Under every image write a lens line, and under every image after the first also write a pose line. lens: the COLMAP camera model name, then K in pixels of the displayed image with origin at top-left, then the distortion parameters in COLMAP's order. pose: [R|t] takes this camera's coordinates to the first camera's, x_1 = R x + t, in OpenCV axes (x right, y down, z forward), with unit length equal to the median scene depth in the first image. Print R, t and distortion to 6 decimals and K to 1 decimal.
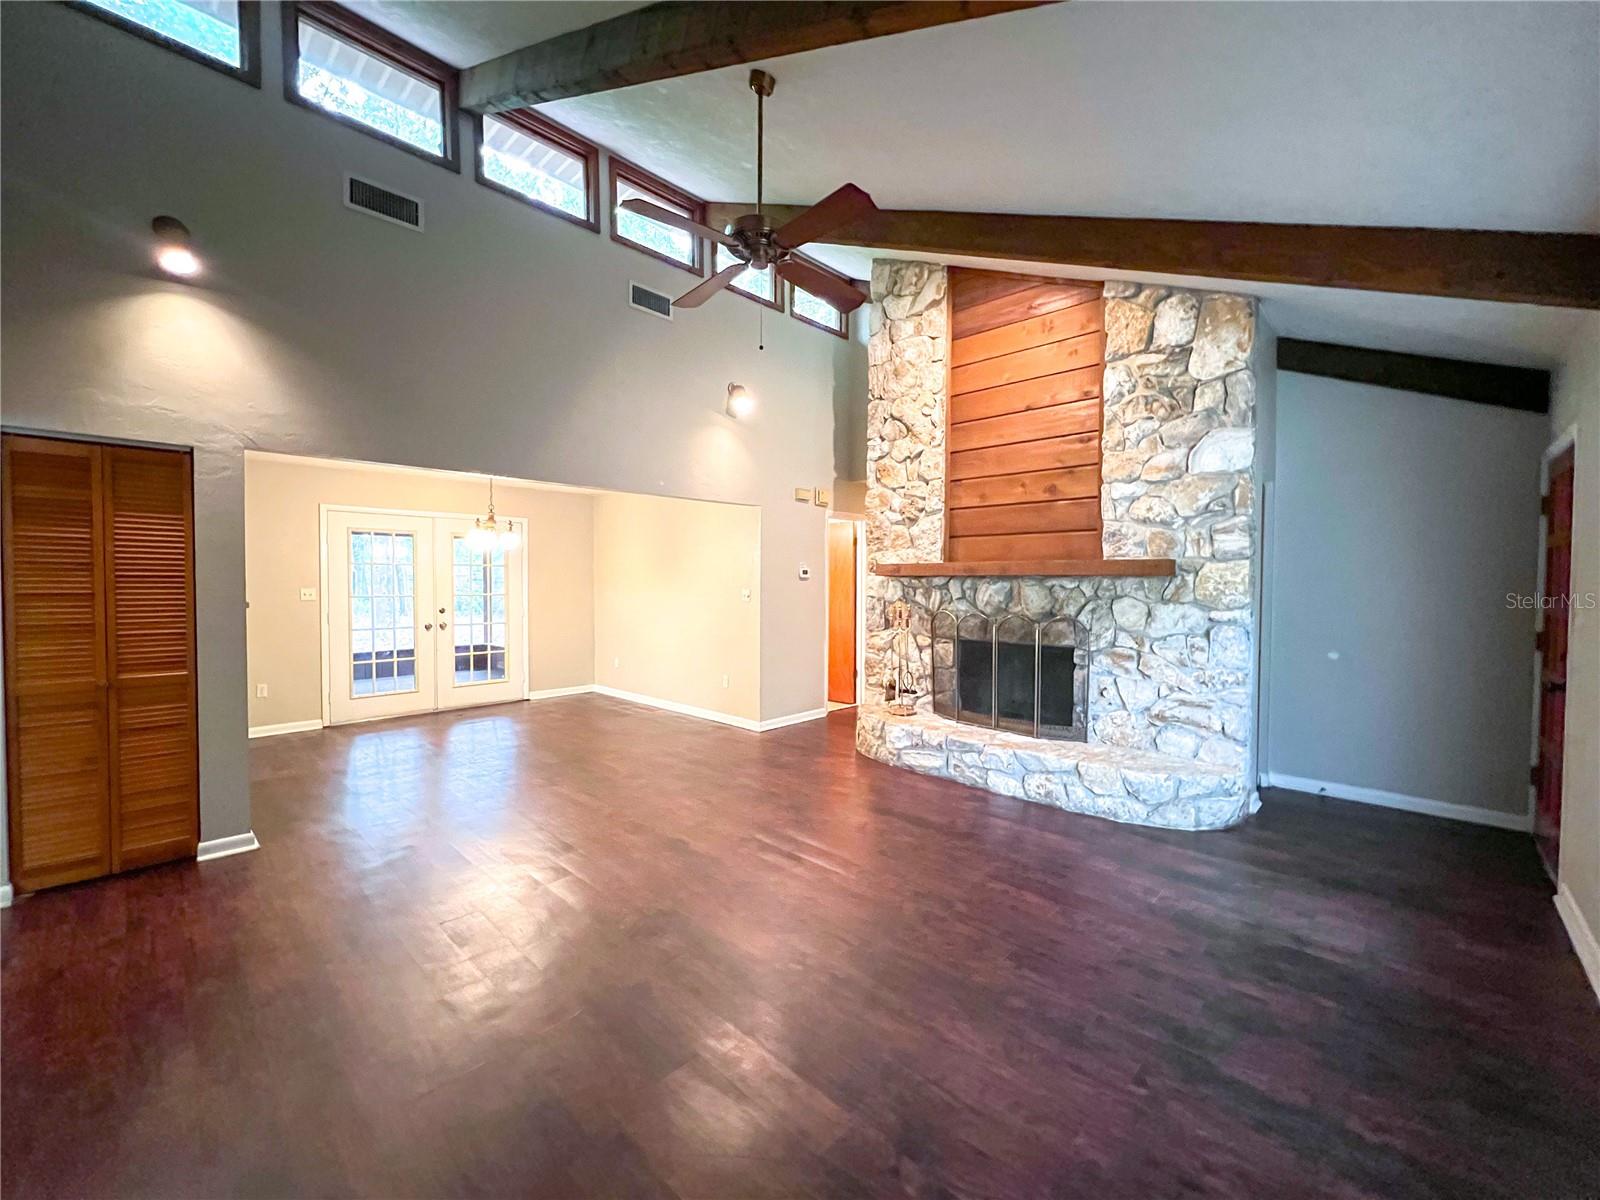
lens RADIAL K [[641.6, 0, 796.3], [0, 641.6, 595.1], [0, 0, 1]] dist [0.000381, 0.000071]
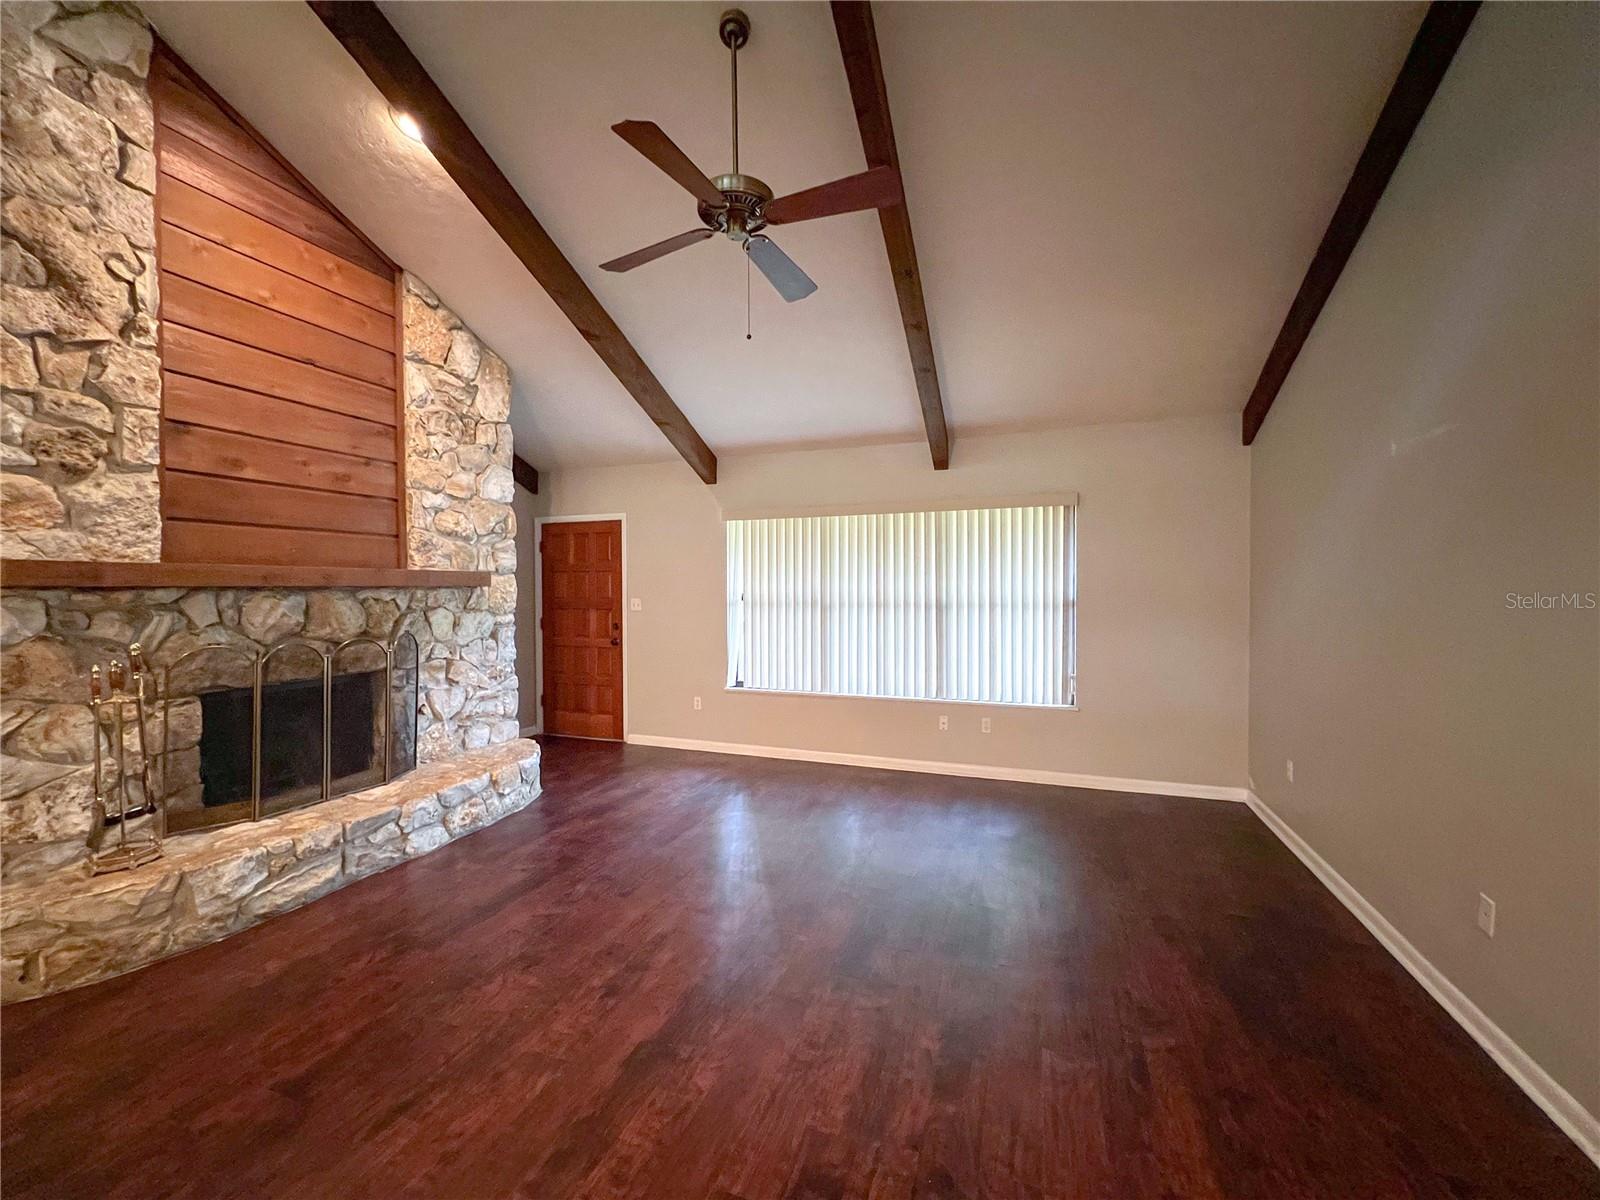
lens RADIAL K [[641.6, 0, 796.3], [0, 641.6, 595.1], [0, 0, 1]] dist [0.000381, 0.000071]
pose [[-0.402918, -0.013802, 0.915132, -0.595262], [0.023901, 0.999387, 0.025595, -0.028036], [-0.914924, 0.032185, -0.402341, 0.856701]]
